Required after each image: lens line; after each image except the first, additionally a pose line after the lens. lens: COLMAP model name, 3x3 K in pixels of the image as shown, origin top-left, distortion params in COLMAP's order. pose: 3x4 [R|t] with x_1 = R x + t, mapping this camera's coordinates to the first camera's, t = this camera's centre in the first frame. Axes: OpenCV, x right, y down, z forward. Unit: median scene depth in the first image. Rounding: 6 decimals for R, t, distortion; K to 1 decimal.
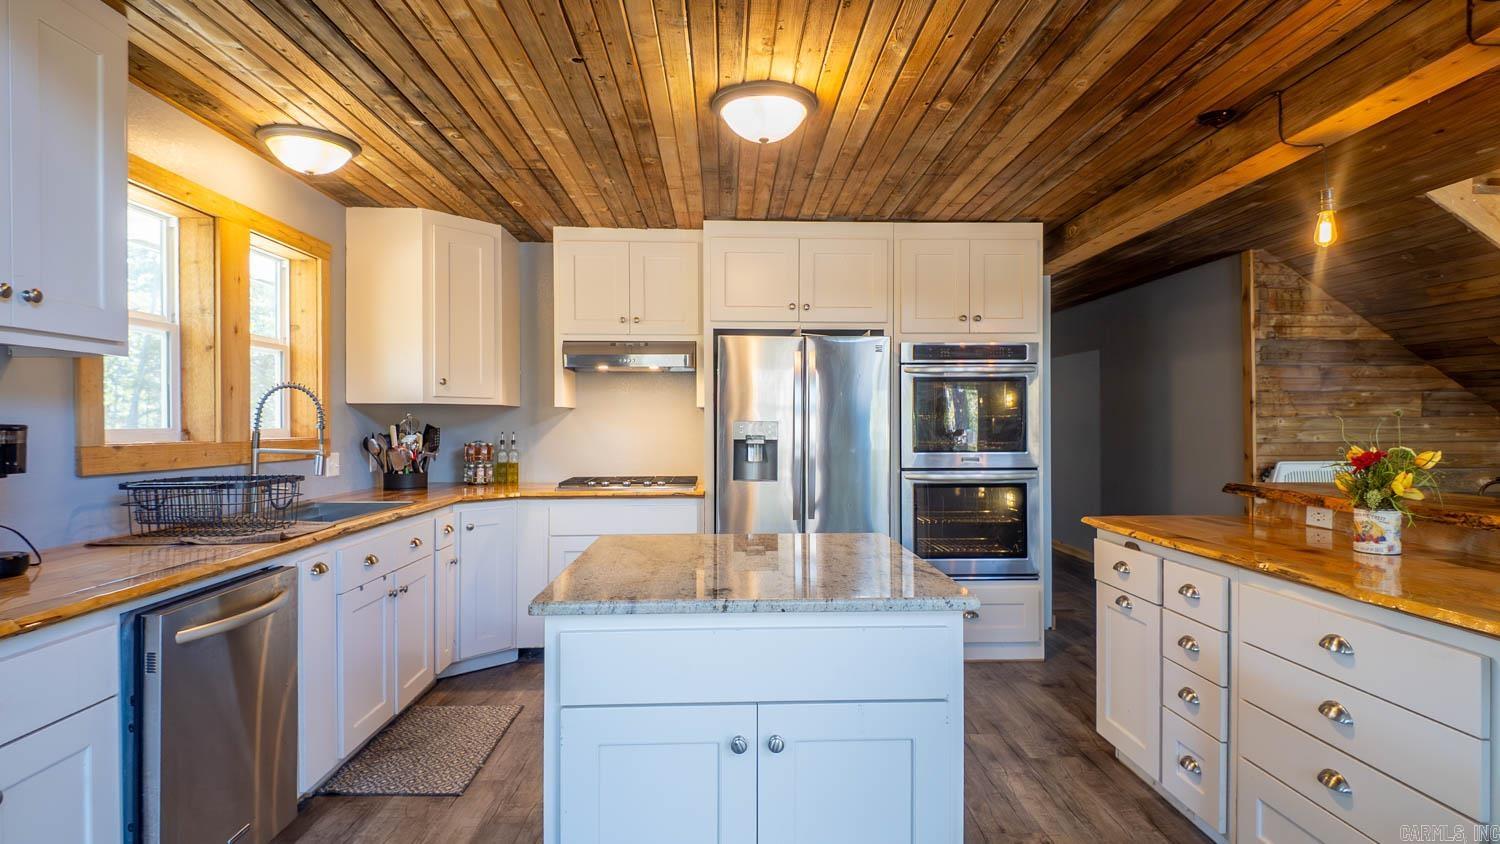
lens RADIAL K [[786.4, 0, 749.1], [0, 786.4, 422.6], [0, 0, 1]] dist [-0.003310, -0.003179]
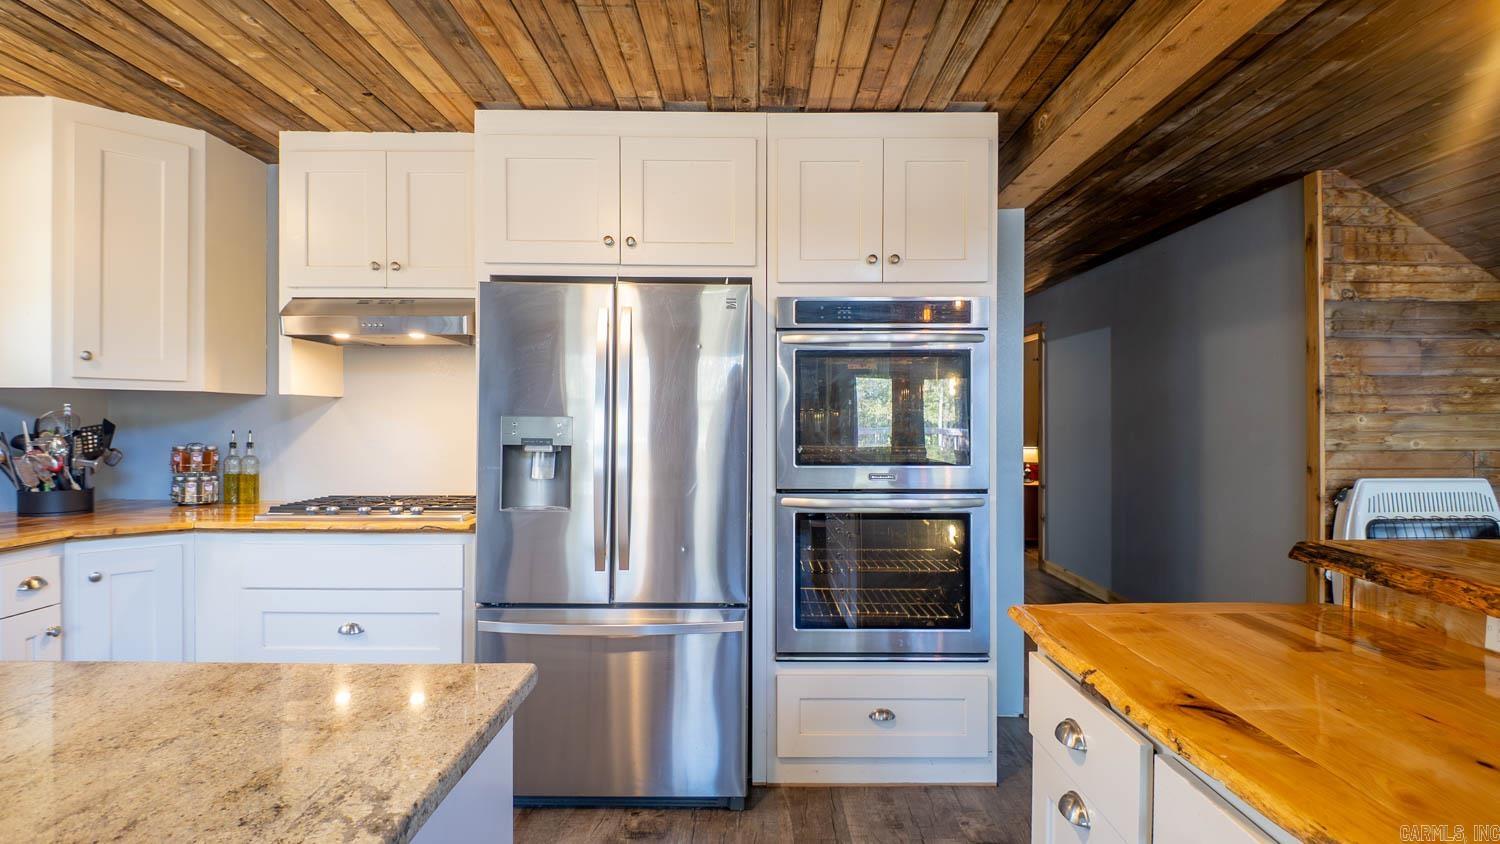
lens RADIAL K [[786.4, 0, 753.3], [0, 786.4, 422.4], [0, 0, 1]] dist [-0.003310, -0.003179]
pose [[0.999431, 0.003659, -0.033539, 0.179088], [-0.003521, 0.999985, 0.004164, -0.000075], [0.033554, -0.004043, 0.999429, 0.315754]]
